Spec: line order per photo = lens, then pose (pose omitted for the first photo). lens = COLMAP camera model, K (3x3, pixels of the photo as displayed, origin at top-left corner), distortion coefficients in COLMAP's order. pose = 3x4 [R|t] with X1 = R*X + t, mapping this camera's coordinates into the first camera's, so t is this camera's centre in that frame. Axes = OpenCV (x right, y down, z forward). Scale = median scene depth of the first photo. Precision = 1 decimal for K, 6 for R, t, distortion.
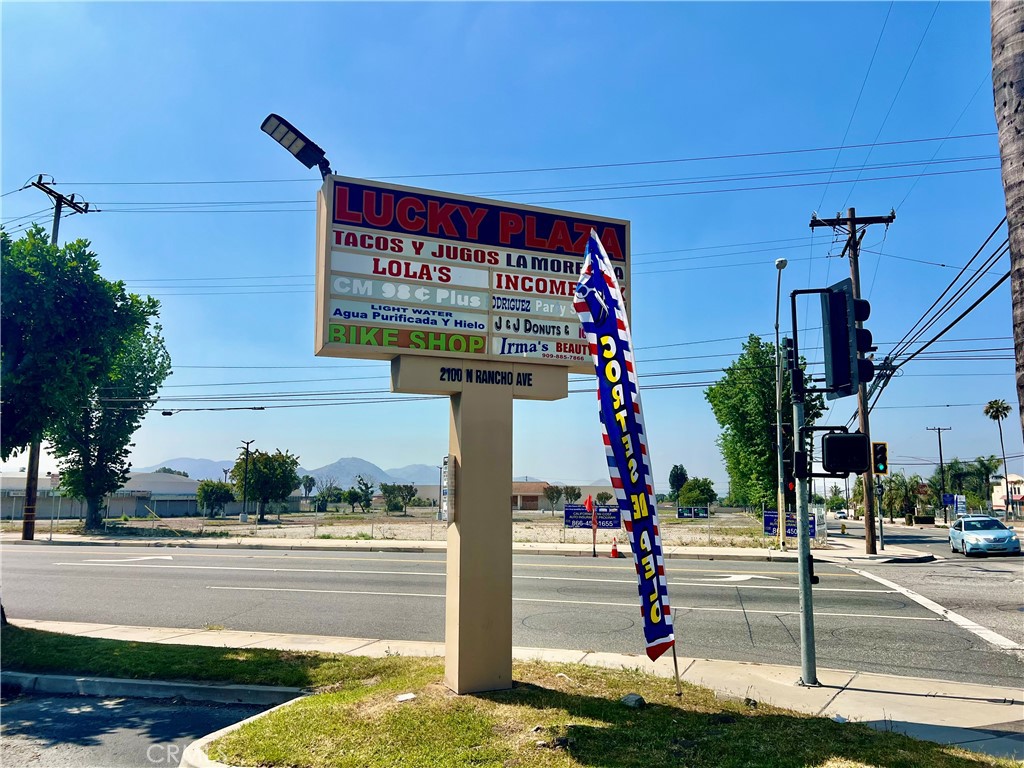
lens RADIAL K [[774.1, 0, 519.5], [0, 774.1, 385.9], [0, 0, 1]] dist [0.047821, -0.034799]
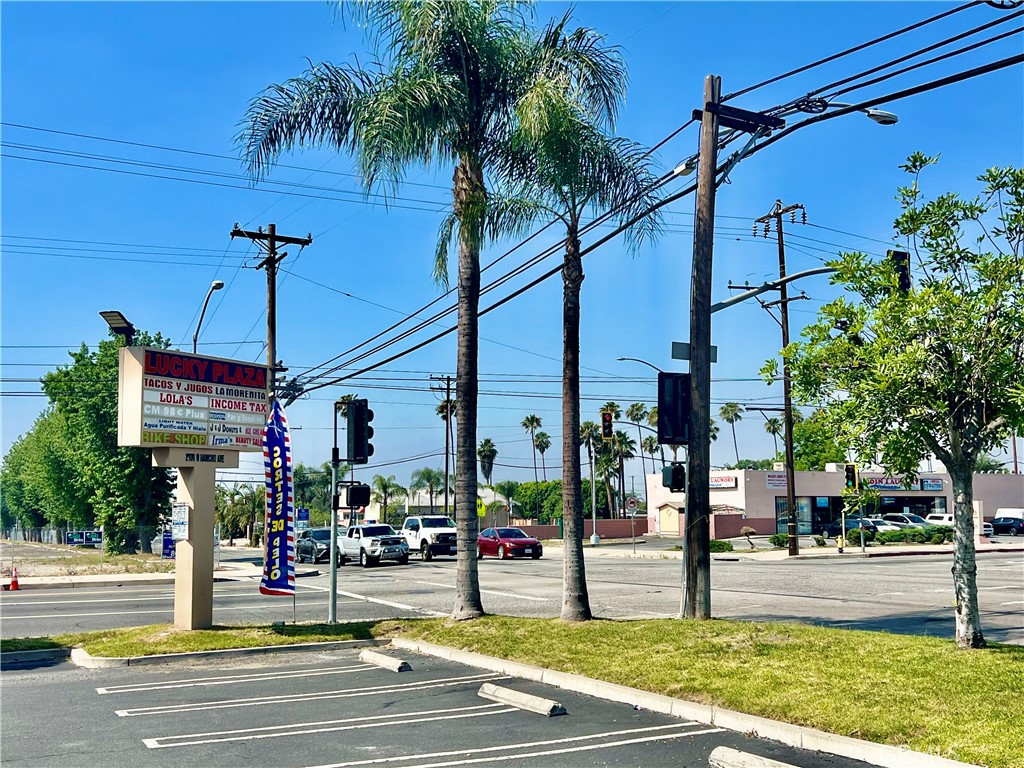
lens RADIAL K [[1188.9, 0, 511.7], [0, 1188.9, 385.4], [0, 0, 1]] dist [0.109076, 0.000000]
pose [[0.766801, 0.056599, 0.639384, -1.242397], [-0.079268, 0.996830, 0.006825, -0.246542], [-0.636971, -0.055916, 0.768857, -1.525319]]
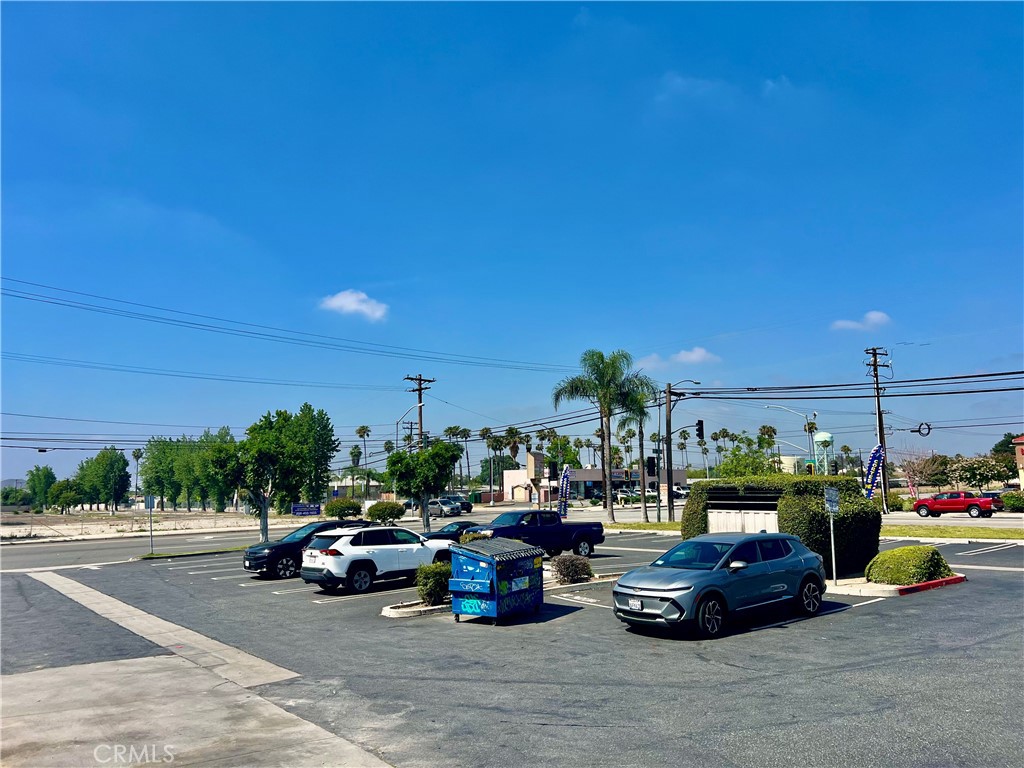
lens RADIAL K [[774.1, 0, 512.8], [0, 774.1, 384.1], [0, 0, 1]] dist [0.047821, -0.034799]
pose [[0.582747, 0.088095, 0.807865, -5.512042], [-0.095451, 0.994646, -0.039611, -0.547274], [-0.807029, -0.054028, 0.588035, -2.598911]]
